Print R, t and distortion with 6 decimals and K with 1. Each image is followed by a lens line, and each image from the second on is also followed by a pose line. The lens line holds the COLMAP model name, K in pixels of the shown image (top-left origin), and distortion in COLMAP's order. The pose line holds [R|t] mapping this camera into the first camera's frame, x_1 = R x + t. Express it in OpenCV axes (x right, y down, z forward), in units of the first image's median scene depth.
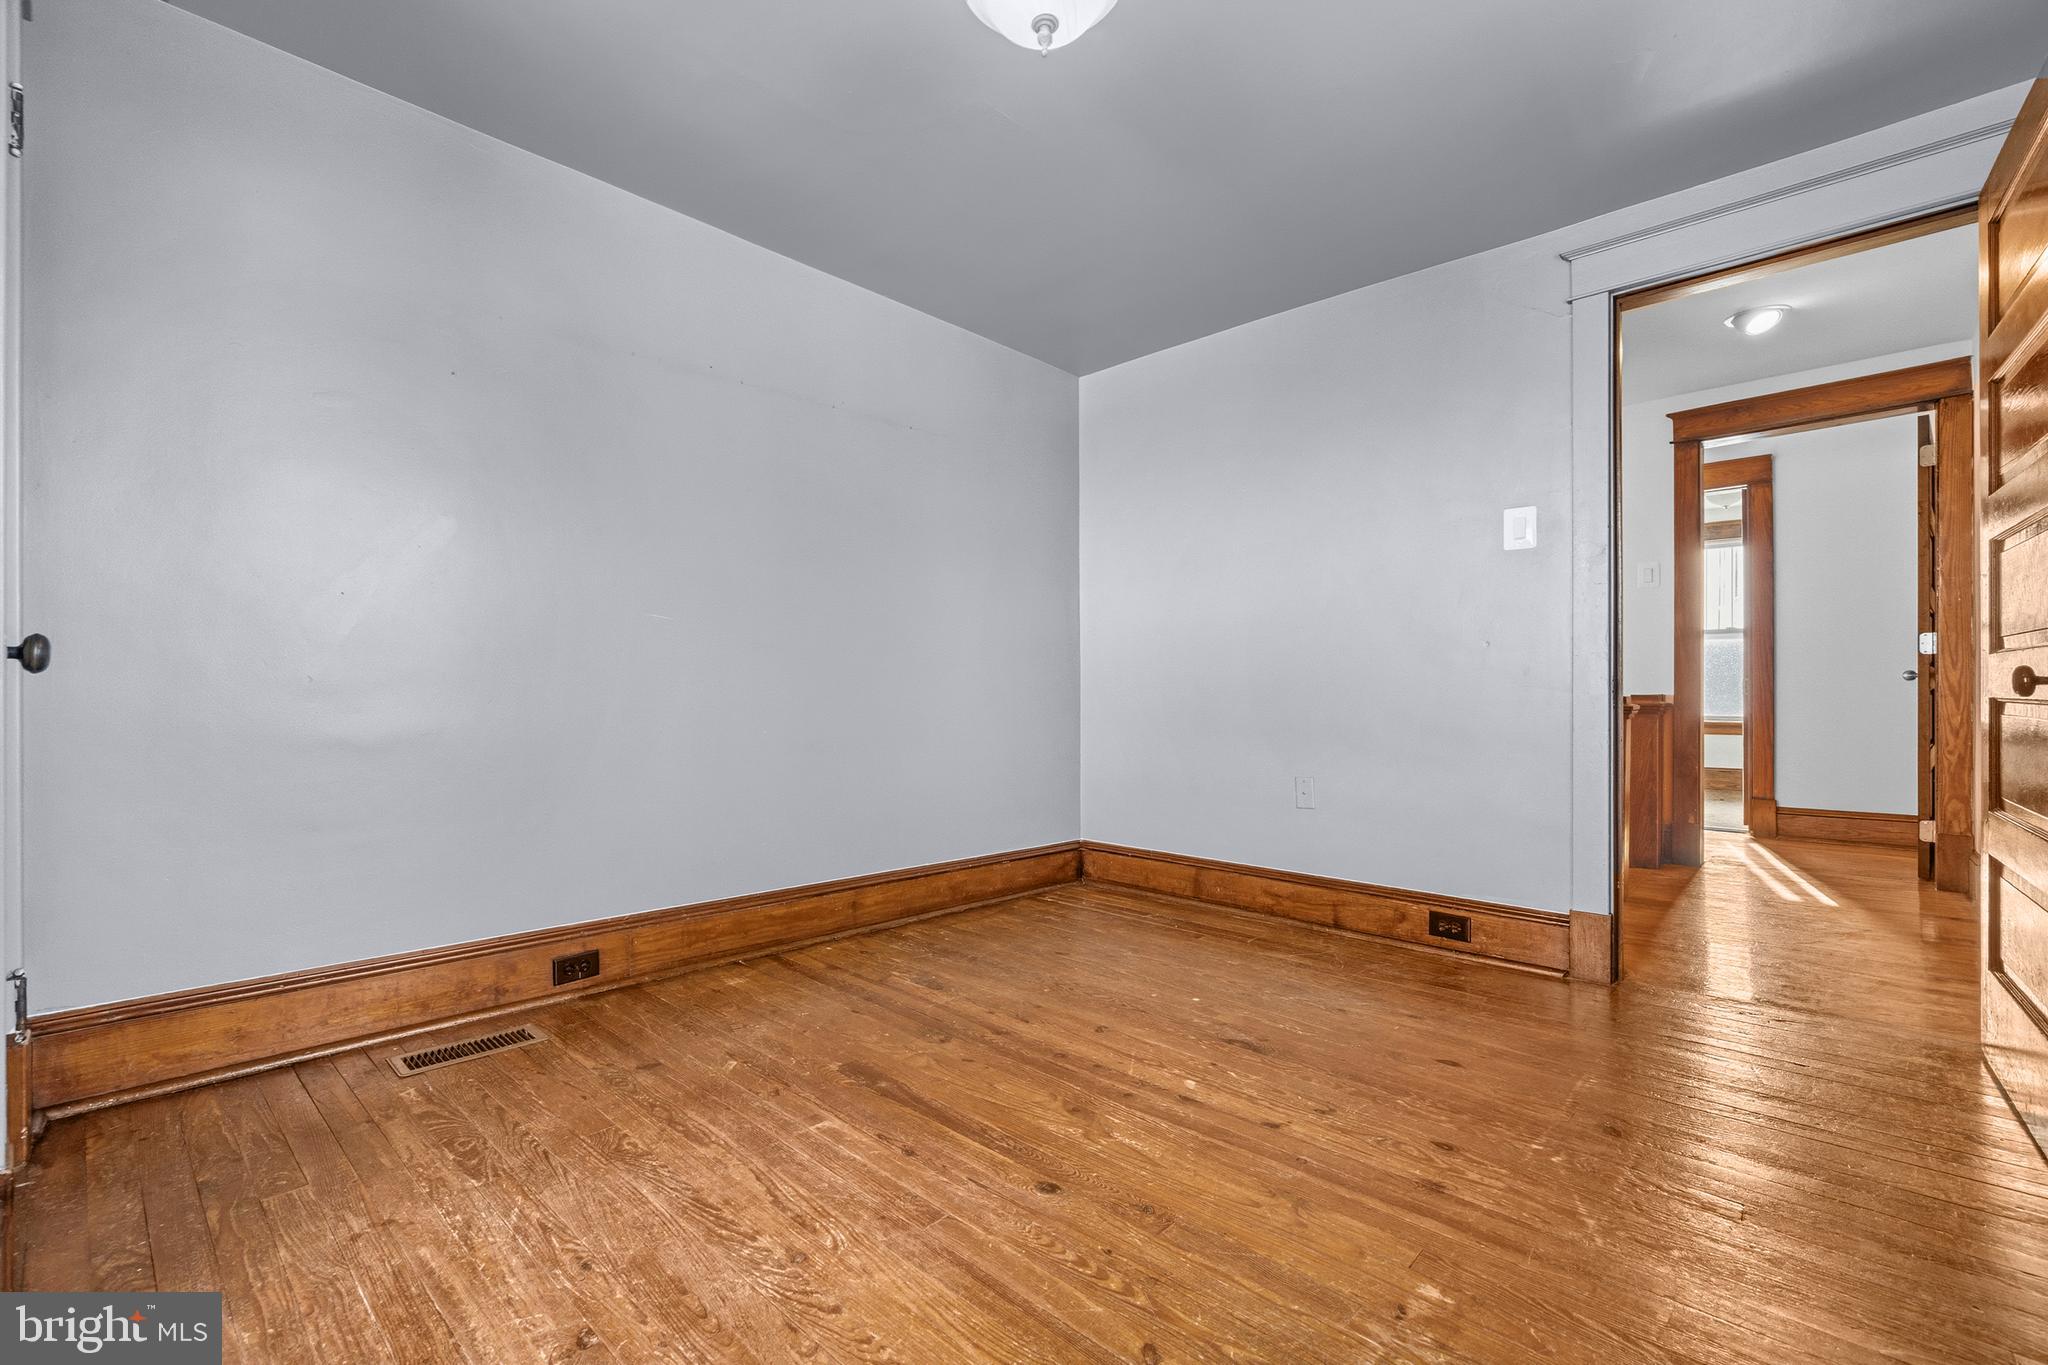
lens RADIAL K [[859.2, 0, 1024.0], [0, 859.2, 682.5], [0, 0, 1]] dist [0.000014, -0.000055]
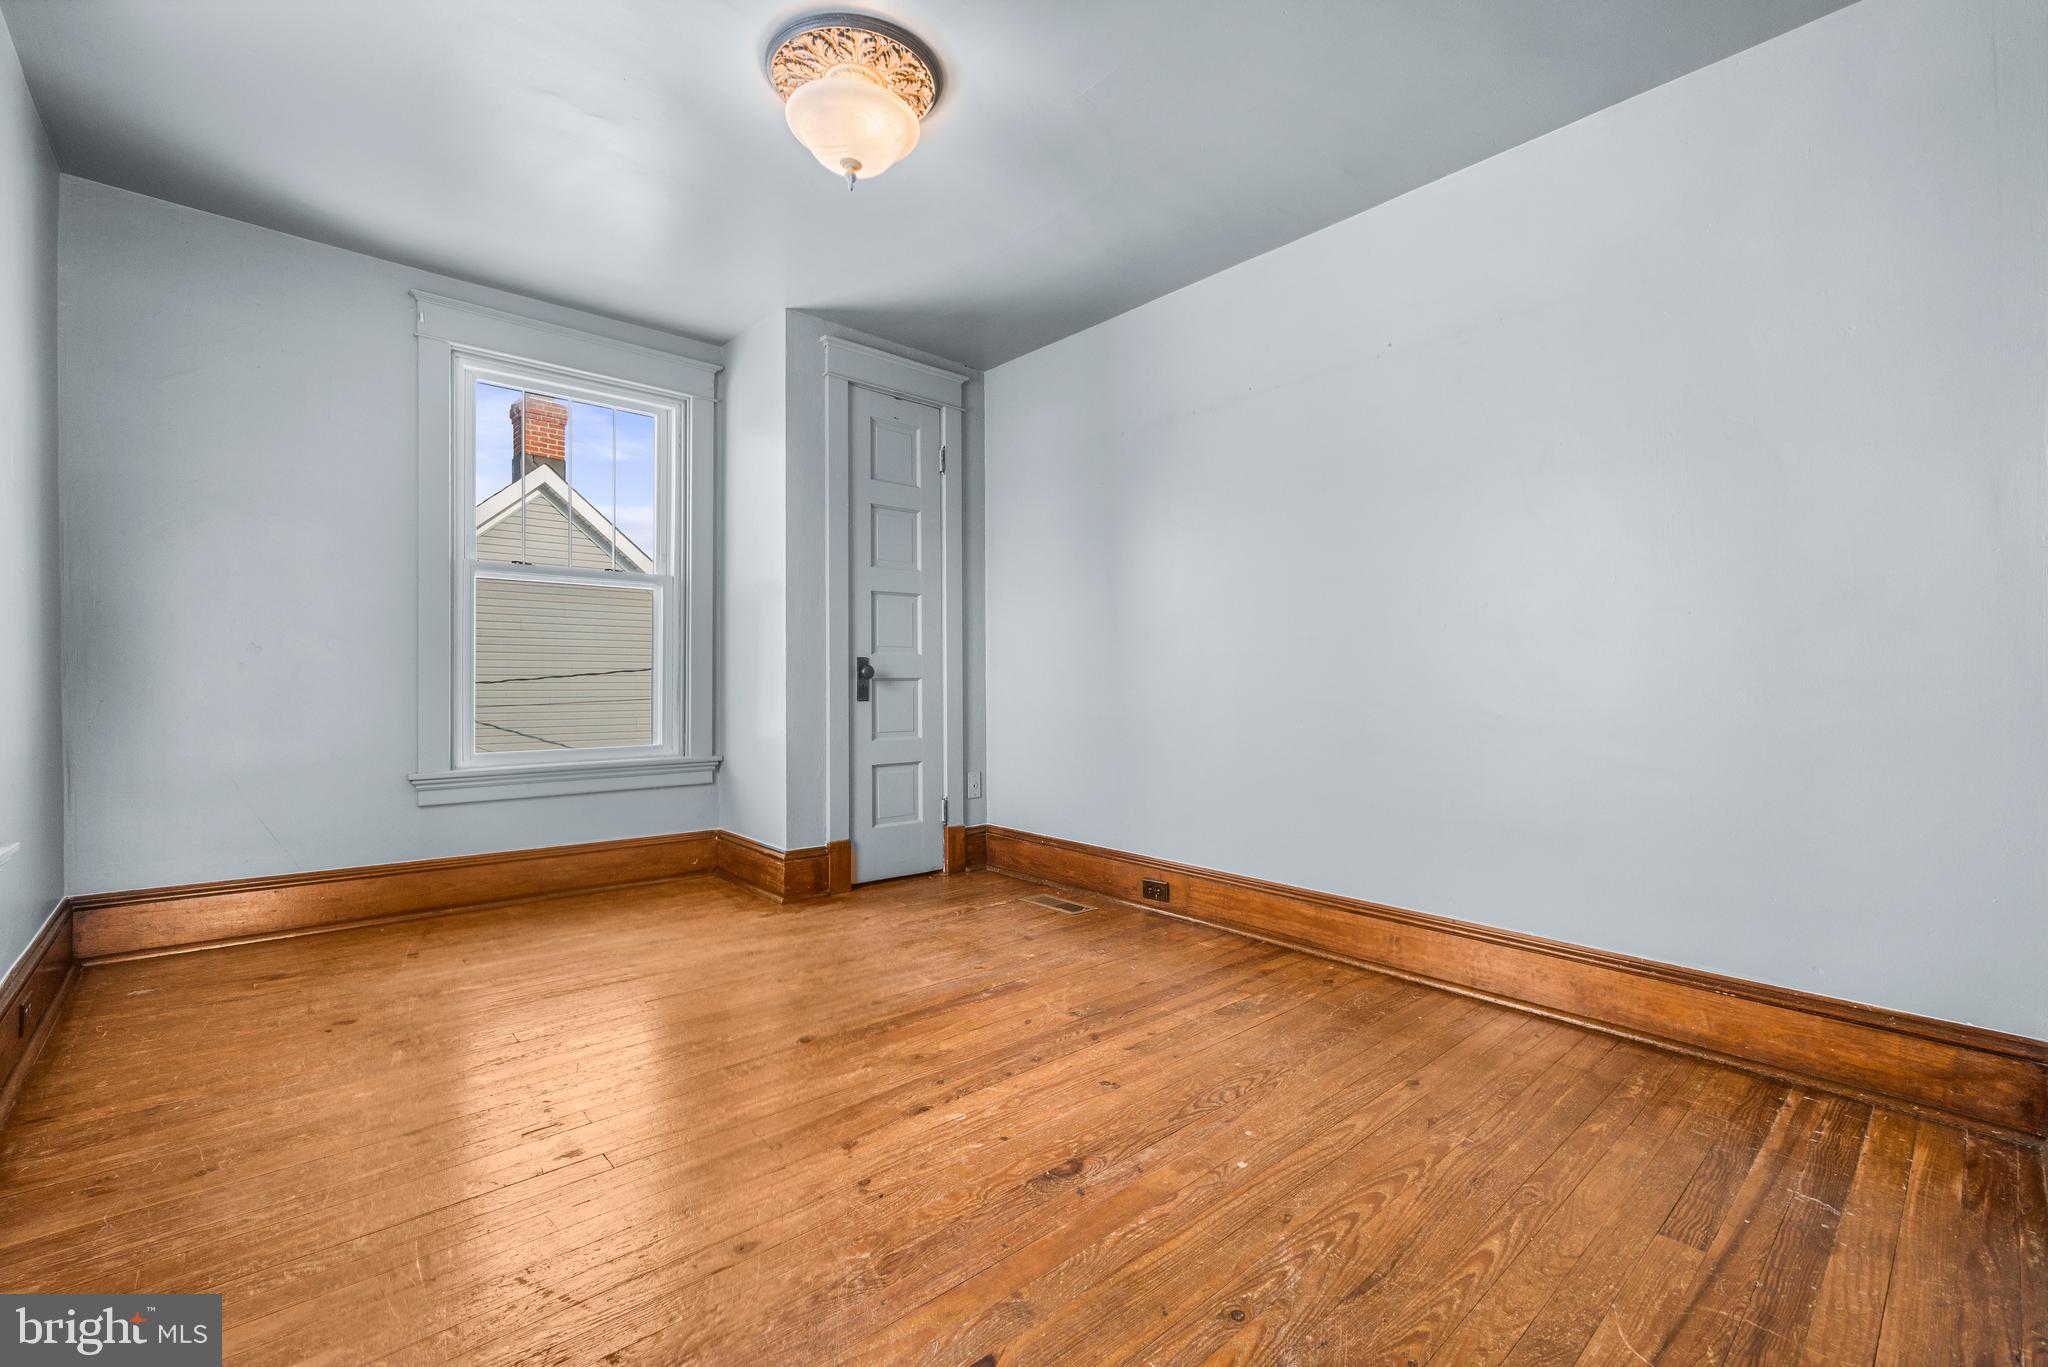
lens RADIAL K [[883.1, 0, 1013.9], [0, 883.1, 676.9], [0, 0, 1]] dist [0.000324, -0.000255]
pose [[-0.087735, -0.018618, -0.995970, 0.898342], [0.006812, 0.999791, -0.019289, 0.023621], [0.996121, -0.008477, -0.087590, 0.925433]]
